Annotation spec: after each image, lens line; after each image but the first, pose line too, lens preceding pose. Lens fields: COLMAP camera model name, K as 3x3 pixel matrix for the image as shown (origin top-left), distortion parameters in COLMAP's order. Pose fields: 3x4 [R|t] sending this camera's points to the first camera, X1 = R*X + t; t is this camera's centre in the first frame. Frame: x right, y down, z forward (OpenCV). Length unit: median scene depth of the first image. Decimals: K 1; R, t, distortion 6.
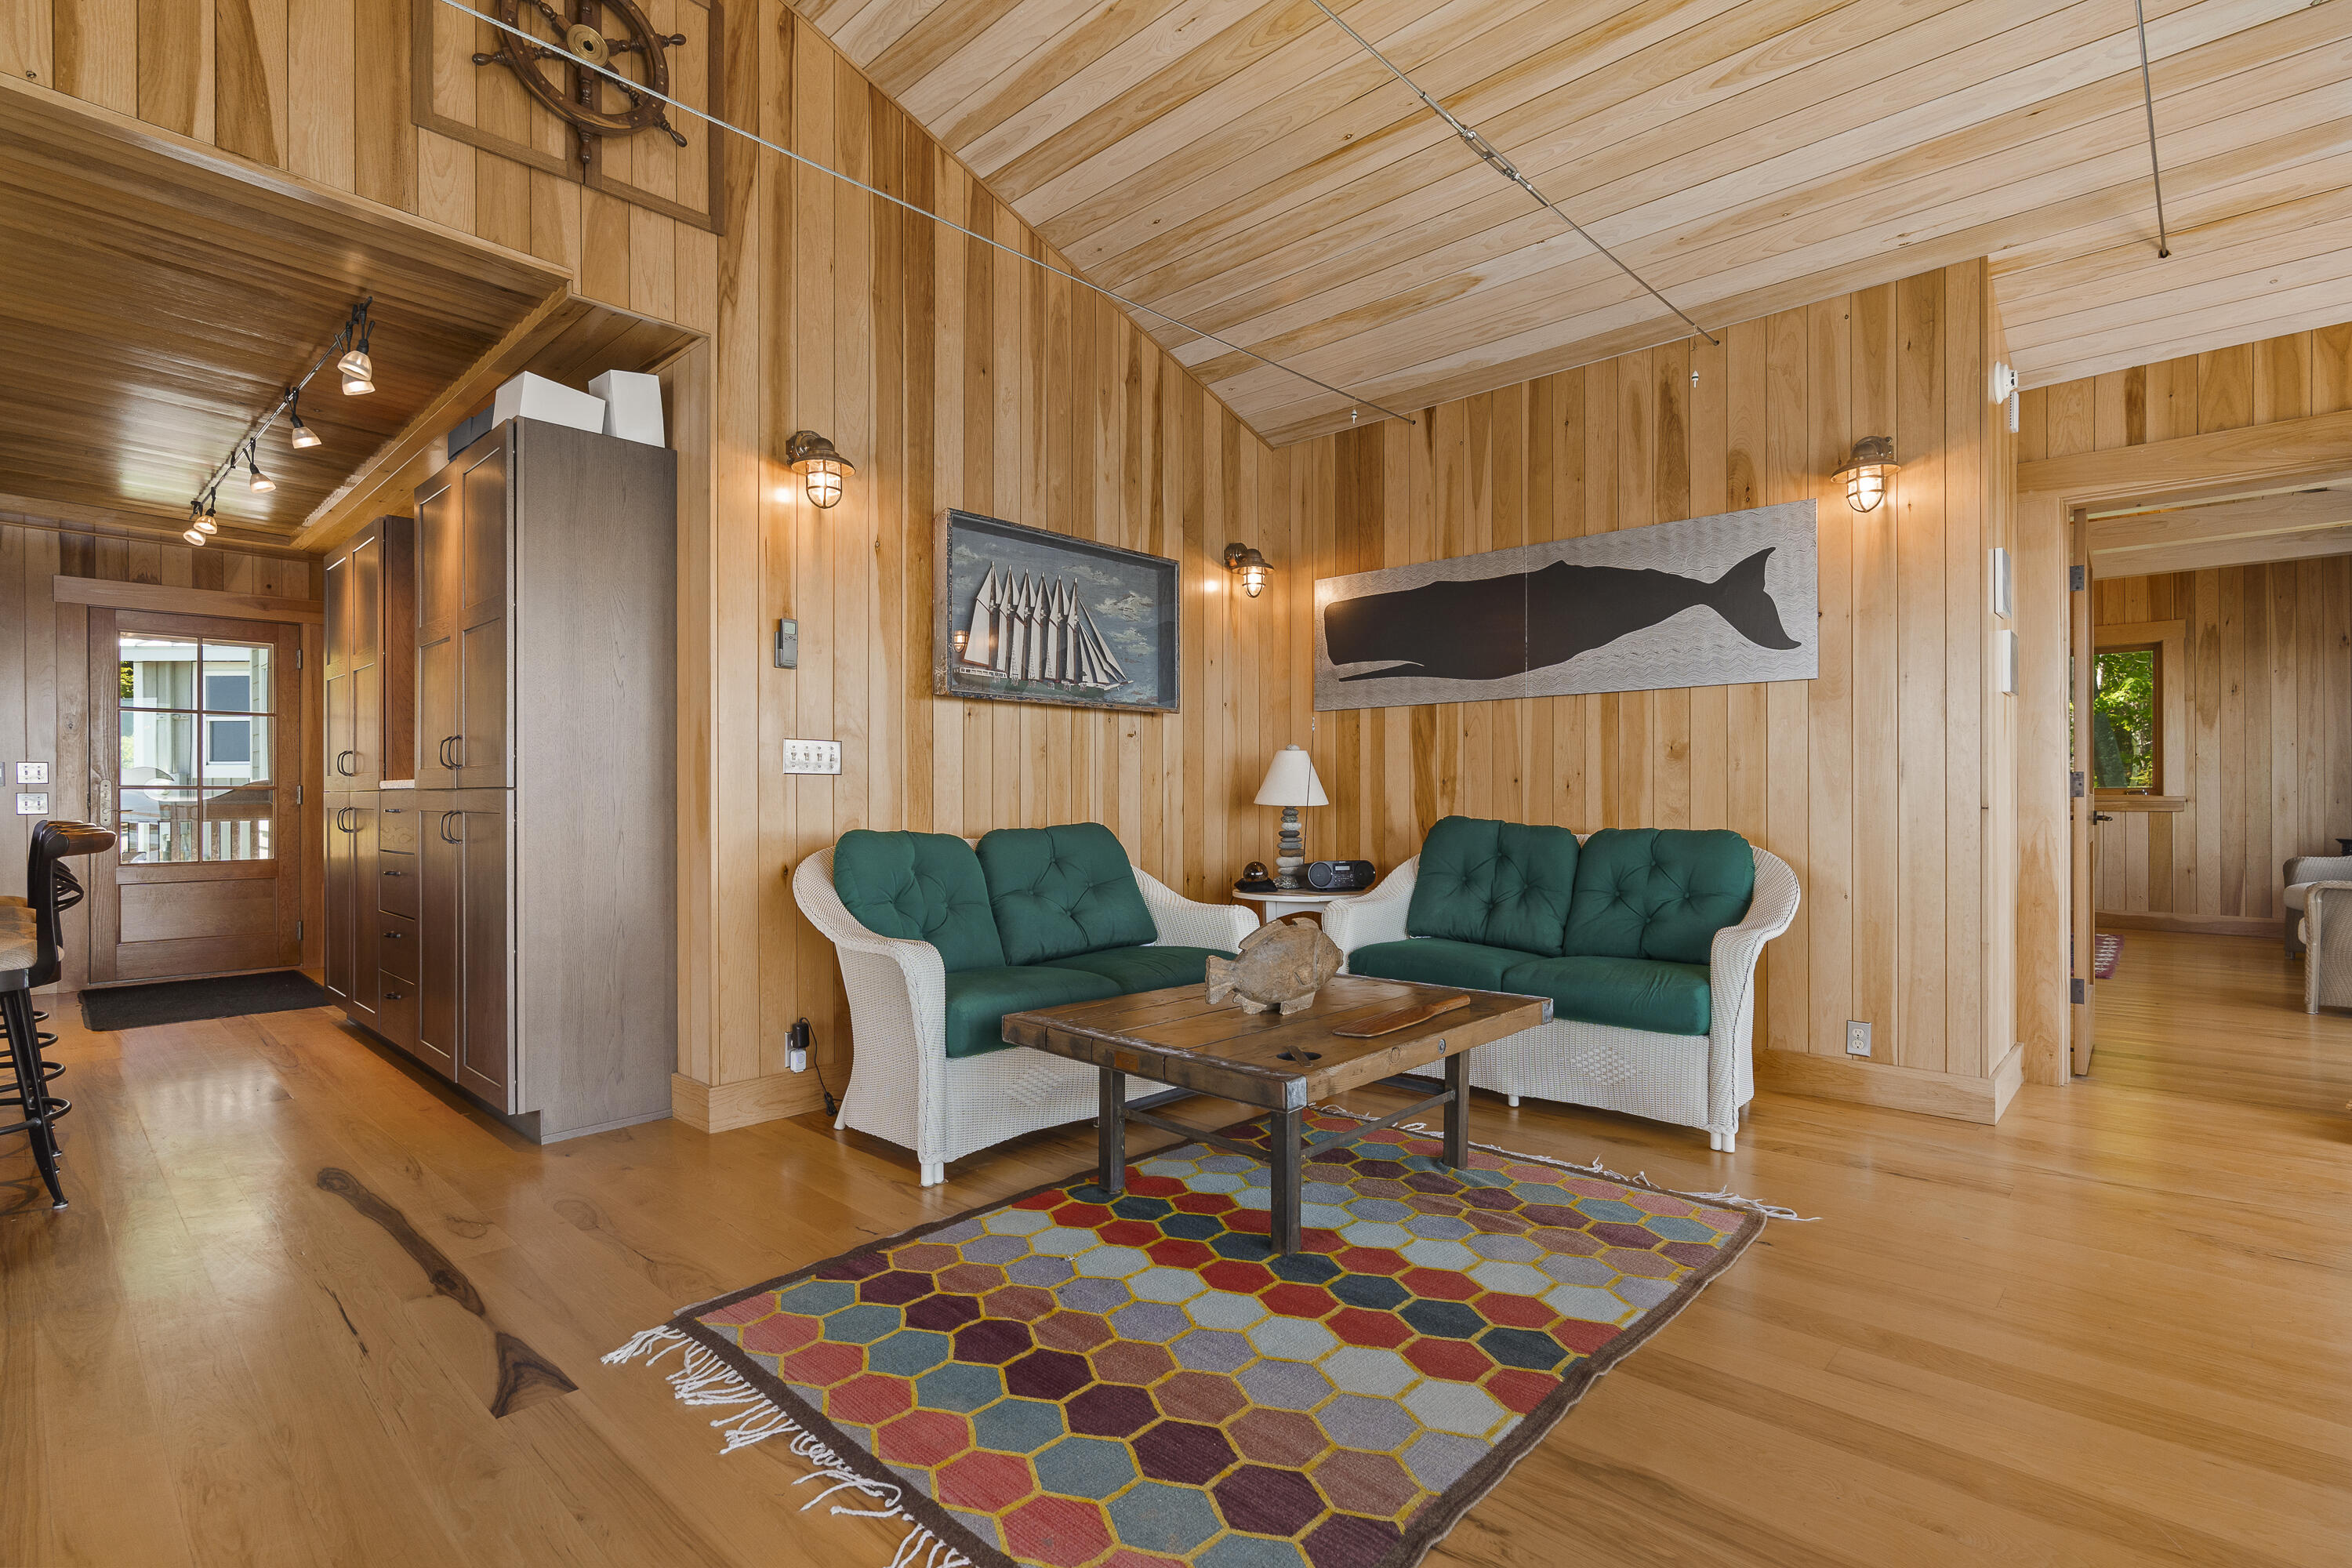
lens RADIAL K [[1107.4, 0, 1176.3], [0, 1107.4, 798.8], [0, 0, 1]] dist [-0.011717, 0.003244]
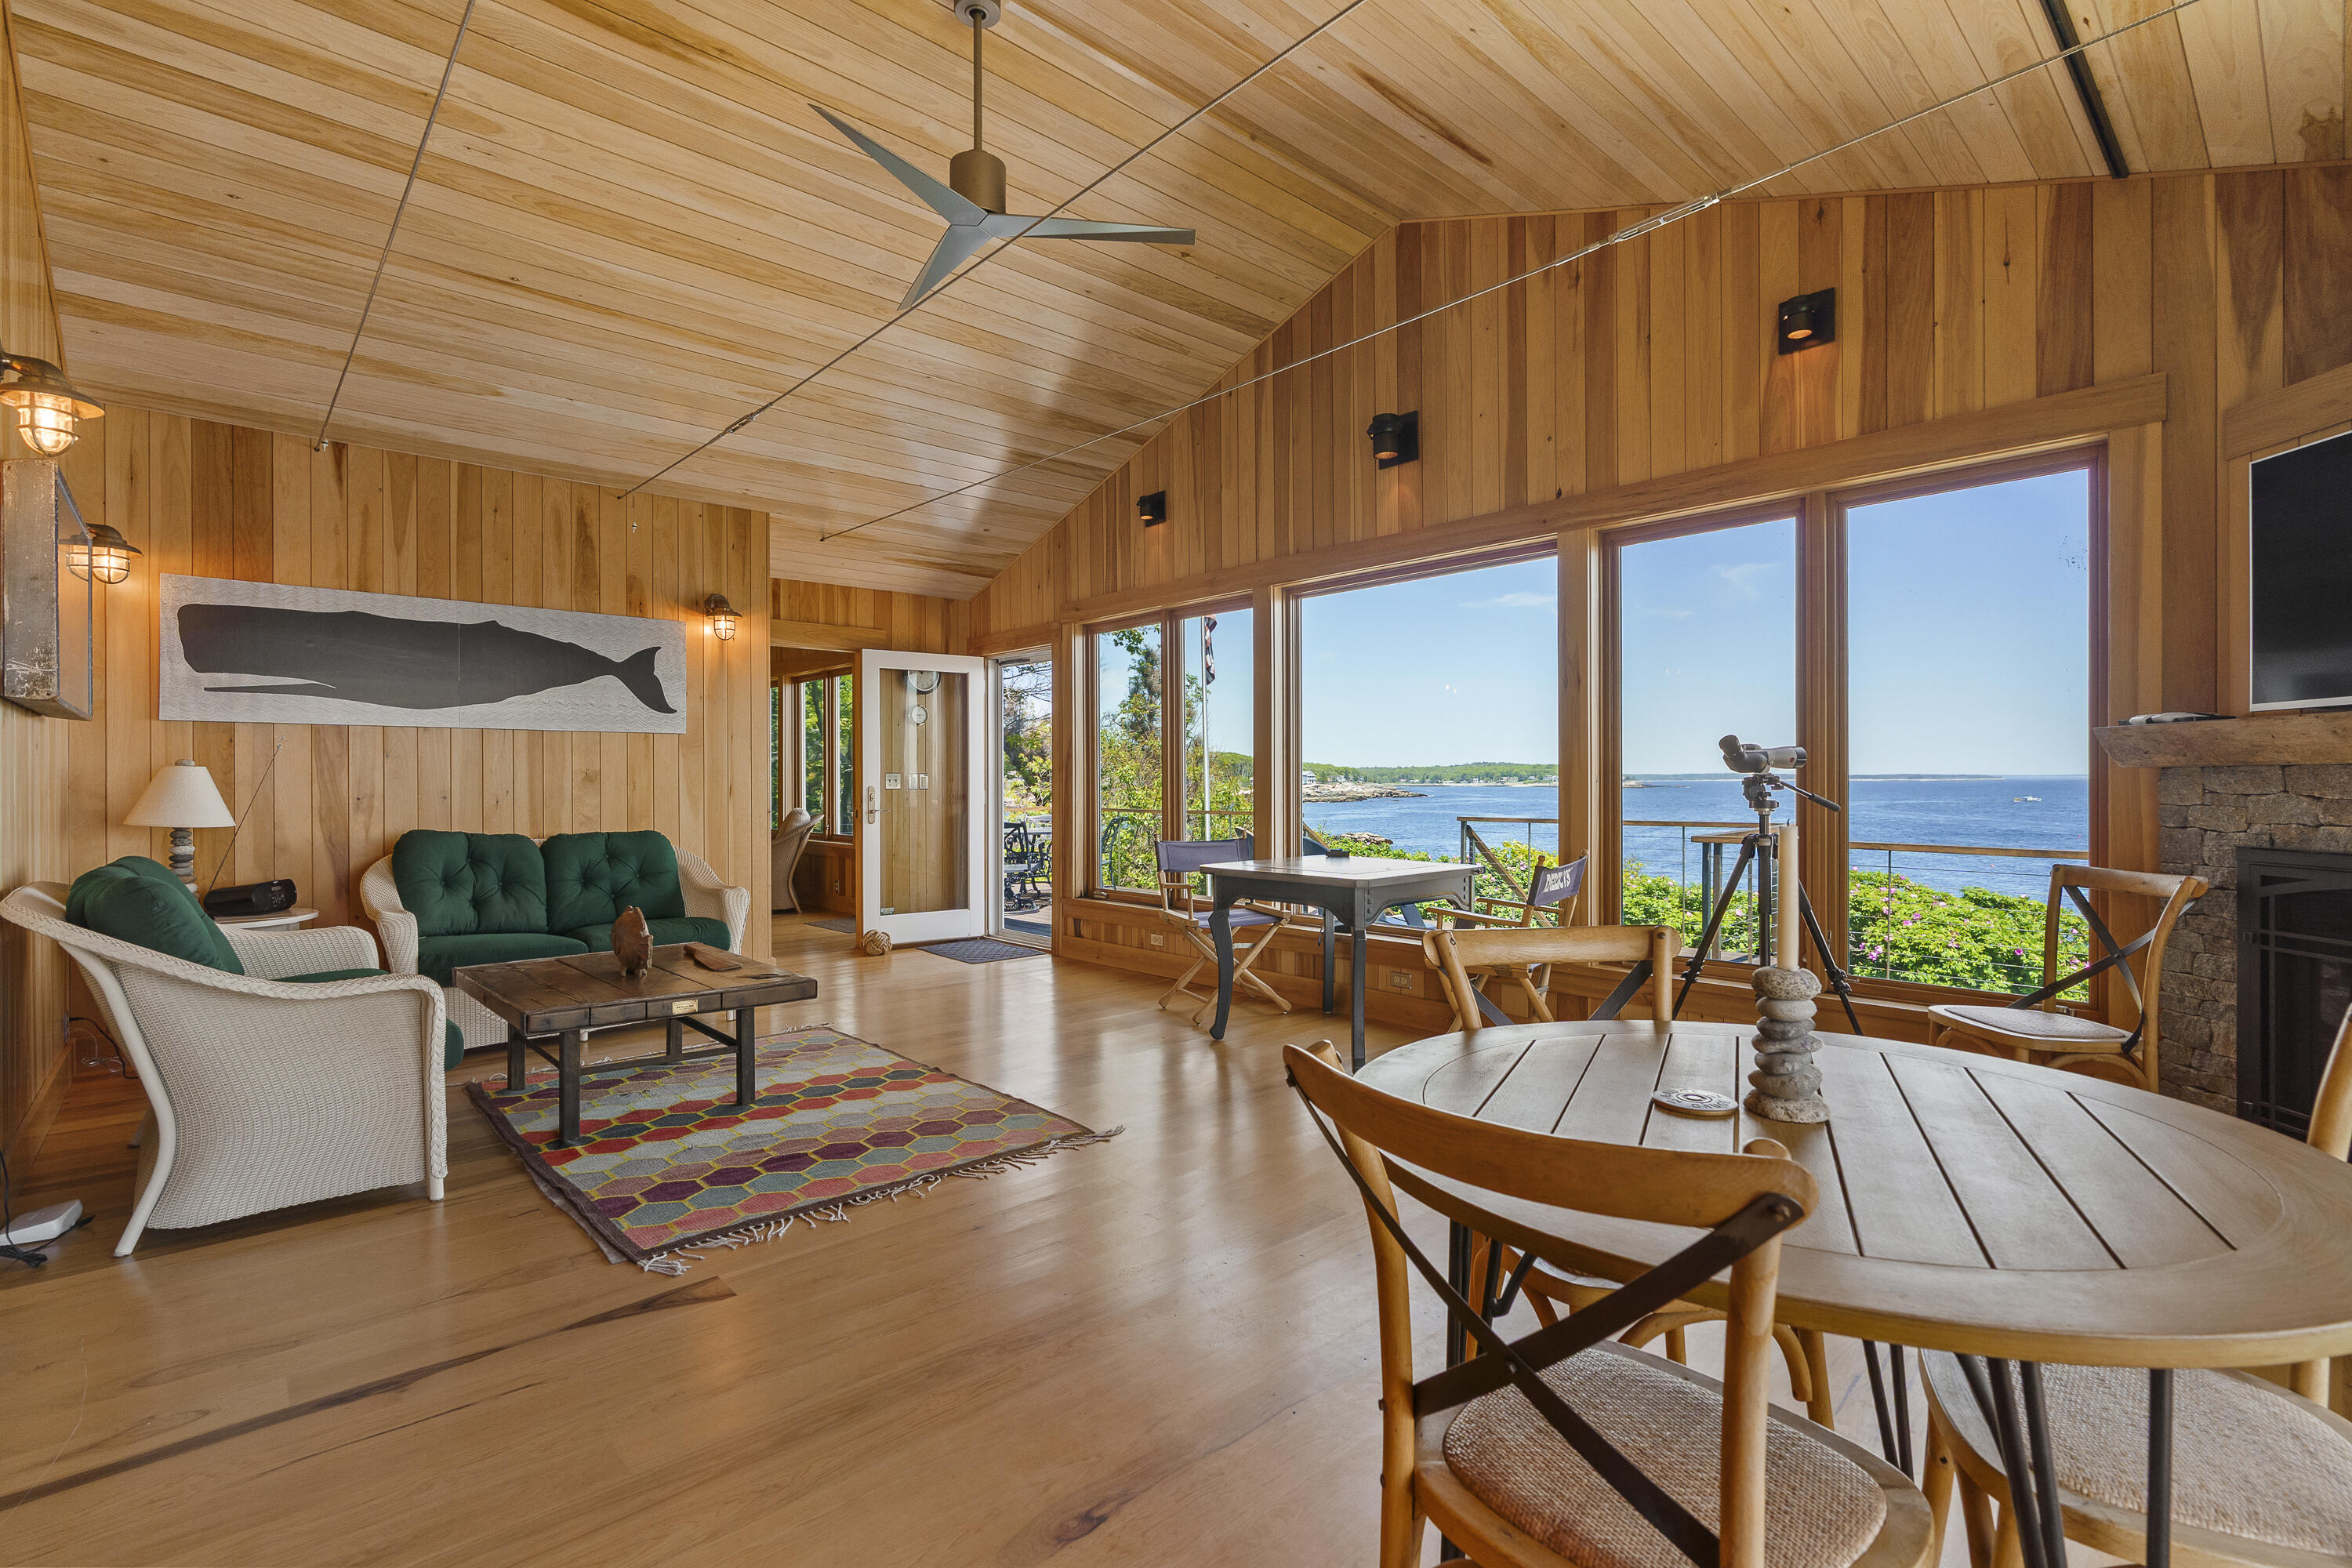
lens RADIAL K [[1072.6, 0, 1154.0], [0, 1072.6, 782.1], [0, 0, 1]] dist [-0.006975, 0.002576]
pose [[0.098516, 0.000606, 0.995135, -0.933290], [0.005521, 0.999984, -0.001156, -0.033880], [-0.995120, 0.005608, 0.098511, 0.172893]]
